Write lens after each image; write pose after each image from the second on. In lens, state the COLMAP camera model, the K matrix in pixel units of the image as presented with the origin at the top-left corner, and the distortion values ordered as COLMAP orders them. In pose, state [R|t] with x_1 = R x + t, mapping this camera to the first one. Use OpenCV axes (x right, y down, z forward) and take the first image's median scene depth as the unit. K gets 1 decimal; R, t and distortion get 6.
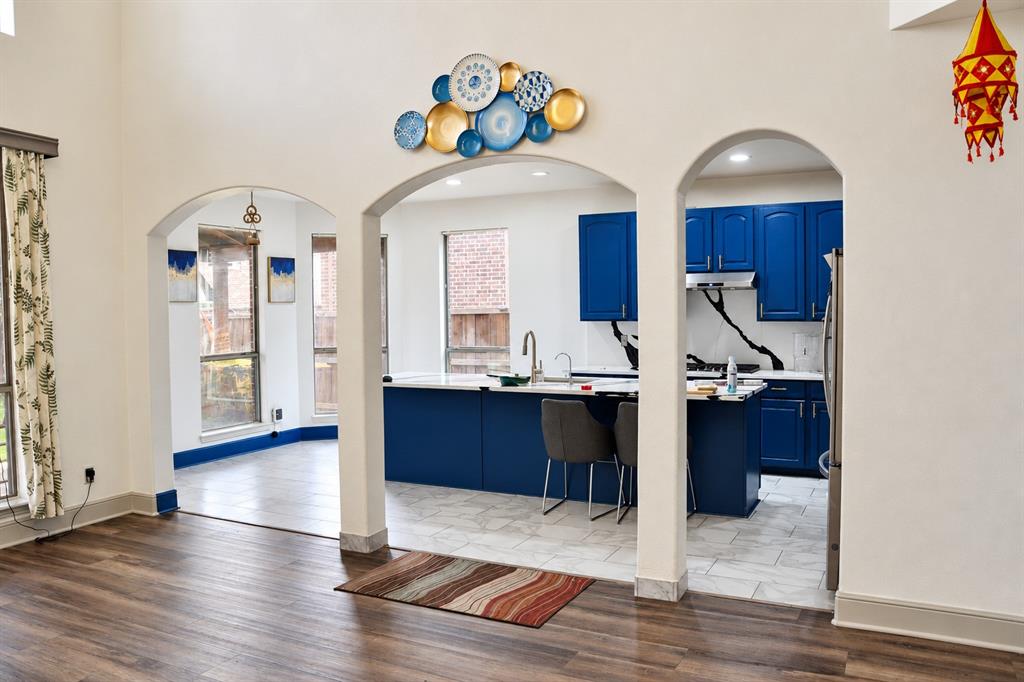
lens RADIAL K [[808.0, 0, 518.1], [0, 808.0, 336.2], [0, 0, 1]] dist [-0.149930, 0.117043]
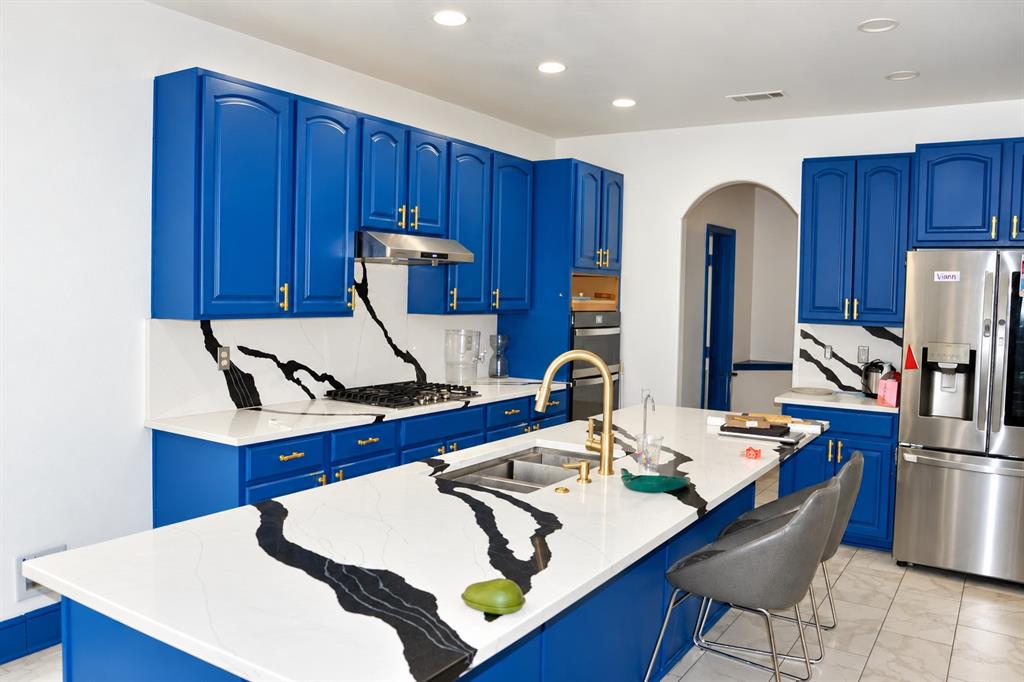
lens RADIAL K [[808.0, 0, 512.3], [0, 808.0, 338.1], [0, 0, 1]] dist [-0.149930, 0.117043]
pose [[0.118689, -0.050876, 0.991627, -0.461231], [0.011696, 0.998689, 0.049839, -0.041344], [-0.992863, 0.005683, 0.119128, 1.131415]]
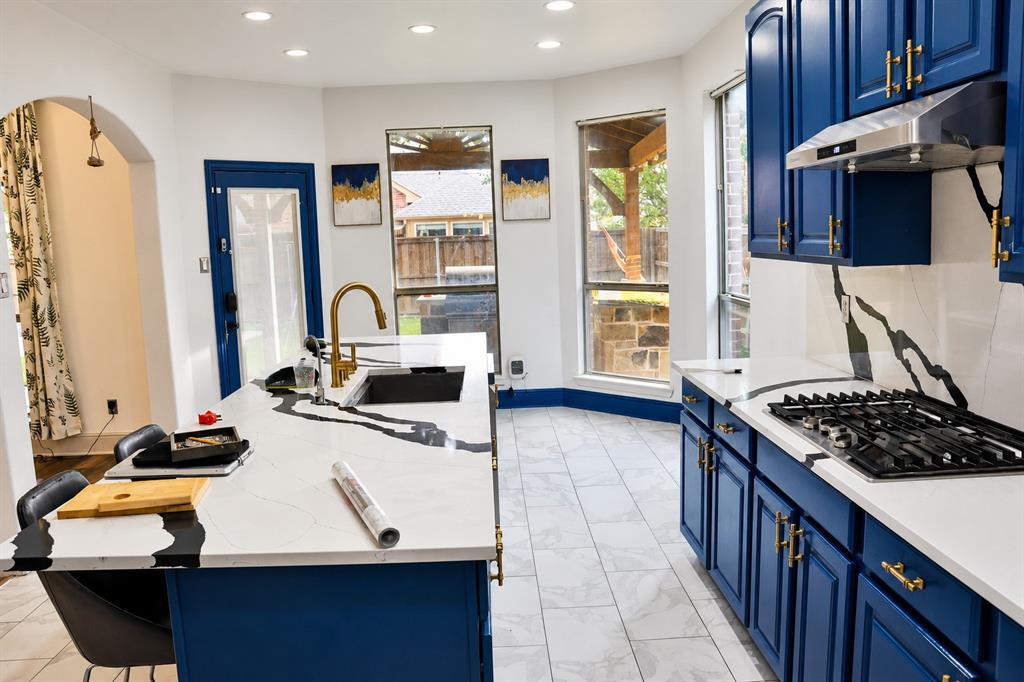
lens RADIAL K [[808.0, 0, 511.2], [0, 808.0, 344.0], [0, 0, 1]] dist [-0.149930, 0.117043]
pose [[0.477135, 0.117884, -0.870888, 0.579892], [-0.006600, 0.991415, 0.130583, -0.039869], [0.878805, -0.056558, 0.473817, 0.975335]]
